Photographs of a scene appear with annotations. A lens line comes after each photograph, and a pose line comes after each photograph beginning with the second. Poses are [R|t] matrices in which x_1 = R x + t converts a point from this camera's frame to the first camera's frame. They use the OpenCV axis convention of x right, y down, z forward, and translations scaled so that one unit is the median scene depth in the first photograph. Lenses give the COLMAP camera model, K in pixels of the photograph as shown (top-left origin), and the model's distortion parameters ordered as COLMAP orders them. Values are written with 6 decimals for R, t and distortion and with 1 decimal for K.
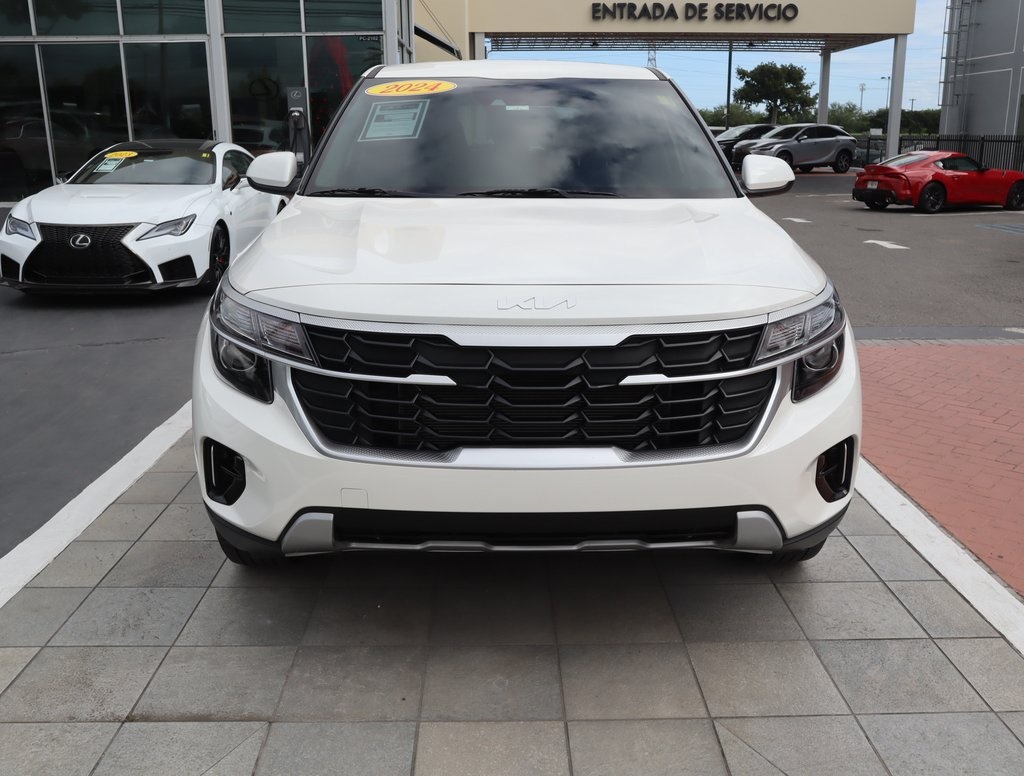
lens RADIAL K [[948.0, 0, 513.5], [0, 948.0, 383.6], [0, 0, 1]] dist [-0.052343, 0.000000]
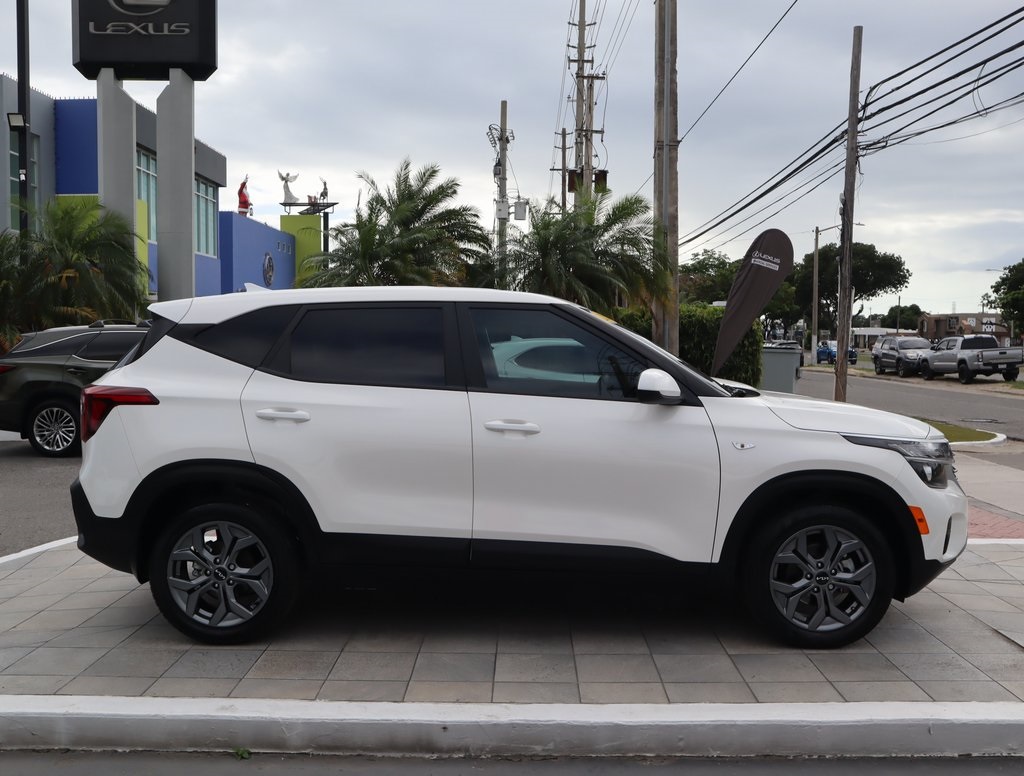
lens RADIAL K [[948.0, 0, 520.5], [0, 948.0, 392.2], [0, 0, 1]] dist [-0.052343, 0.000000]
pose [[0.019225, -0.054047, 0.998353, -0.167849], [0.249199, 0.967283, 0.047566, -0.036792], [-0.968261, 0.247875, 0.032064, 0.131885]]
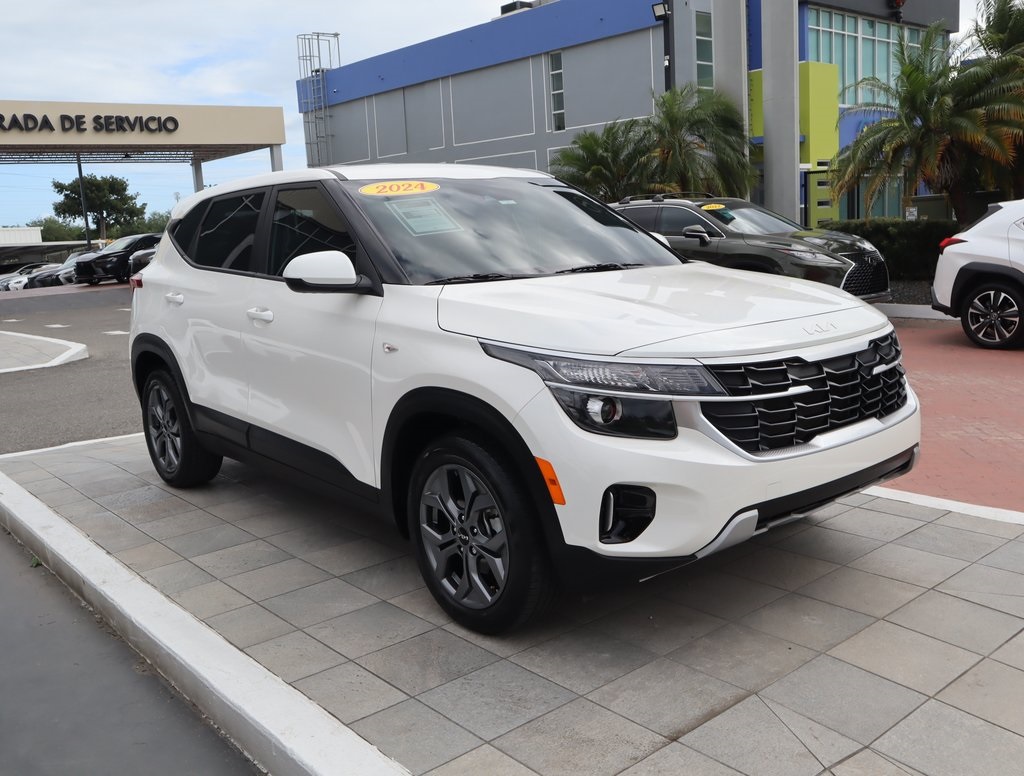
lens RADIAL K [[948.0, 0, 518.6], [0, 948.0, 387.2], [0, 0, 1]] dist [-0.052343, 0.000000]
pose [[0.772247, -0.146129, 0.618288, -0.085250], [0.210735, 0.977010, -0.032298, -0.003370], [-0.599354, 0.155237, 0.785287, 0.012887]]
